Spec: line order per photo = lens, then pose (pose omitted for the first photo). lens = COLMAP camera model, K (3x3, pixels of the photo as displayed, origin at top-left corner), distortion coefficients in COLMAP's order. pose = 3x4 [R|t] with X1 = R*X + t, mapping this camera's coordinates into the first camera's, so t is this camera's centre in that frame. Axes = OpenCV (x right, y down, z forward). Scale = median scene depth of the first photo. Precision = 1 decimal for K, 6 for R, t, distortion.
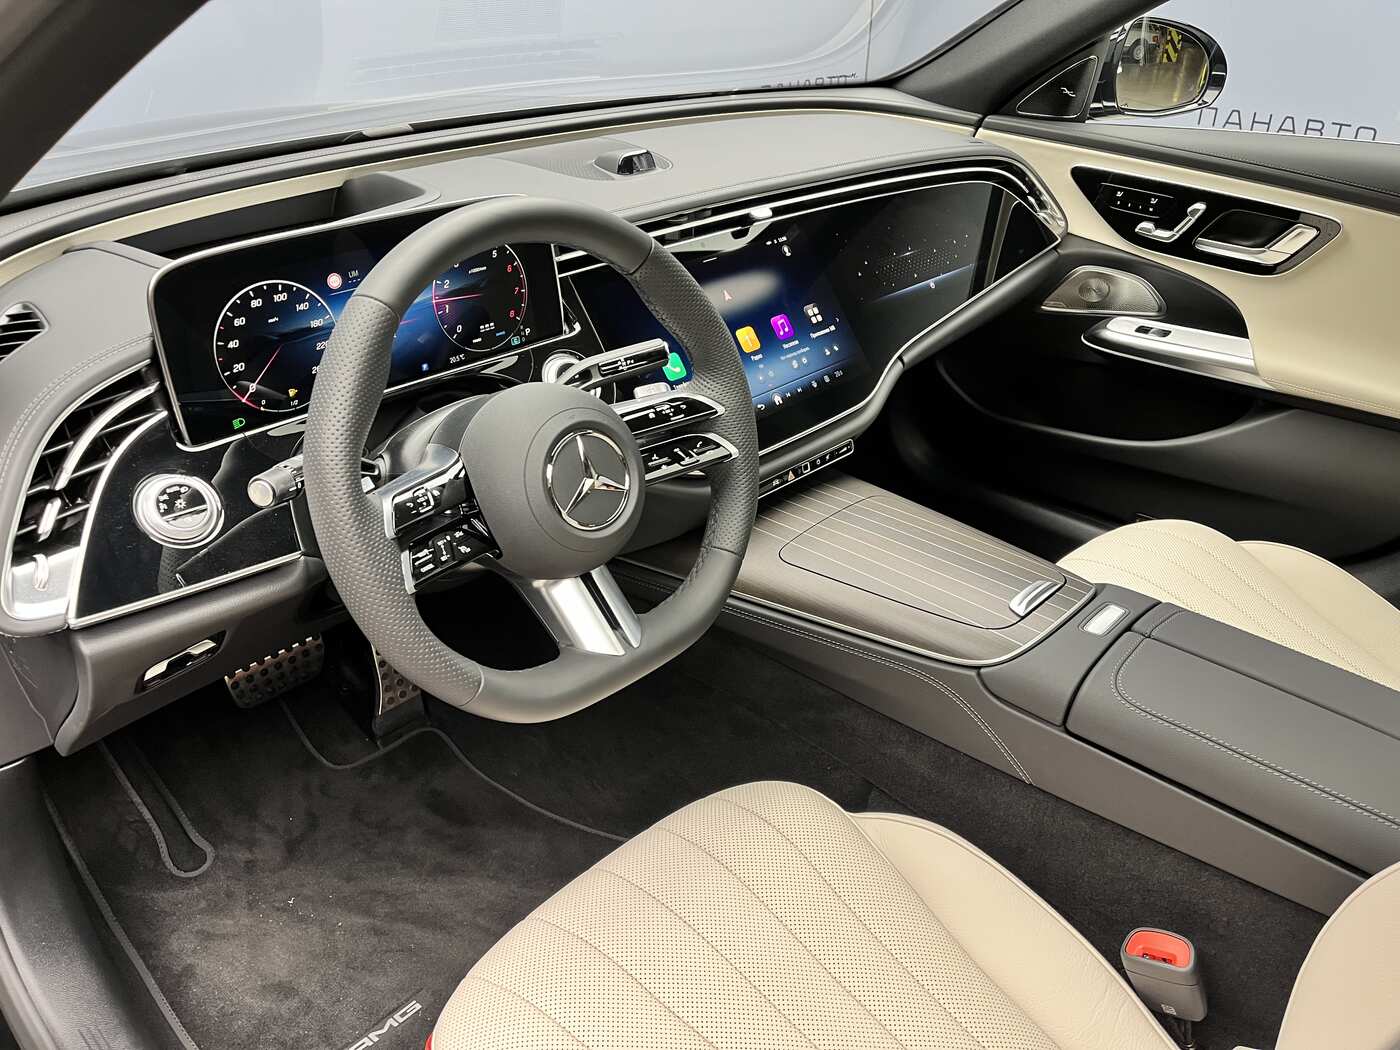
lens RADIAL K [[1075.3, 0, 699.2], [0, 1075.3, 523.5], [0, 0, 1]] dist [0.049470, -0.055723]
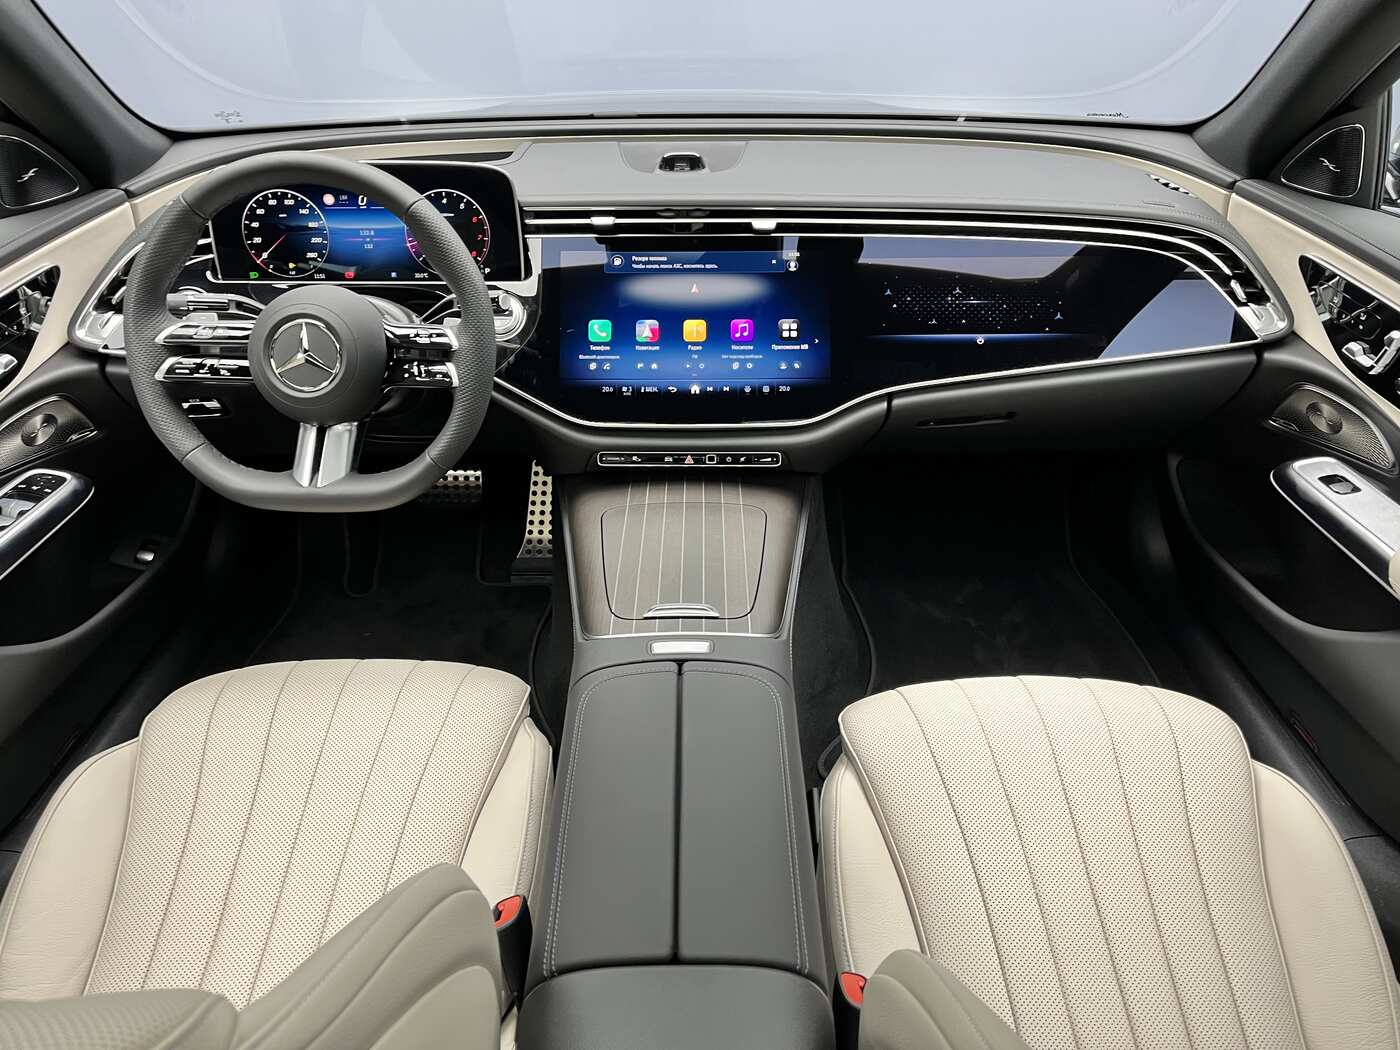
lens RADIAL K [[1075.3, 0, 698.5], [0, 1075.3, 527.5], [0, 0, 1]] dist [0.049470, -0.055723]
pose [[0.691288, 0.347515, -0.633525, 0.965448], [-0.343659, 0.929369, 0.134805, -0.156554], [0.635625, 0.124528, 0.761888, 0.213298]]
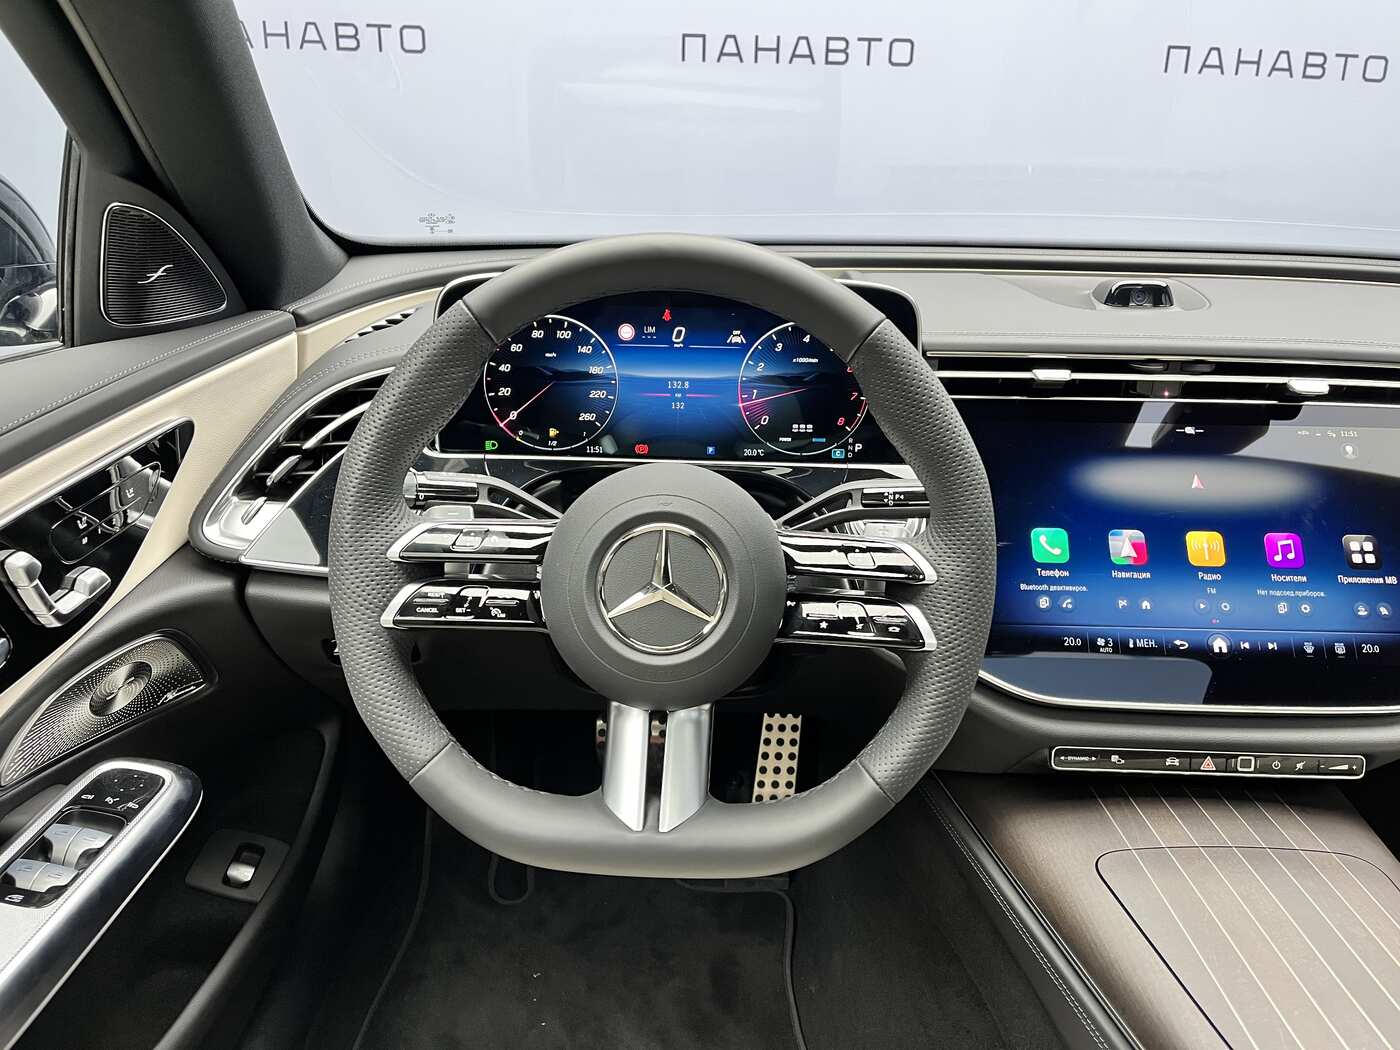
lens RADIAL K [[1075.3, 0, 698.8], [0, 1075.3, 524.8], [0, 0, 1]] dist [0.049470, -0.055723]
pose [[0.694210, 0.250023, -0.674953, 0.331066], [-0.367098, 0.929589, -0.033224, -0.052191], [0.619122, 0.270838, 0.737112, 0.341710]]
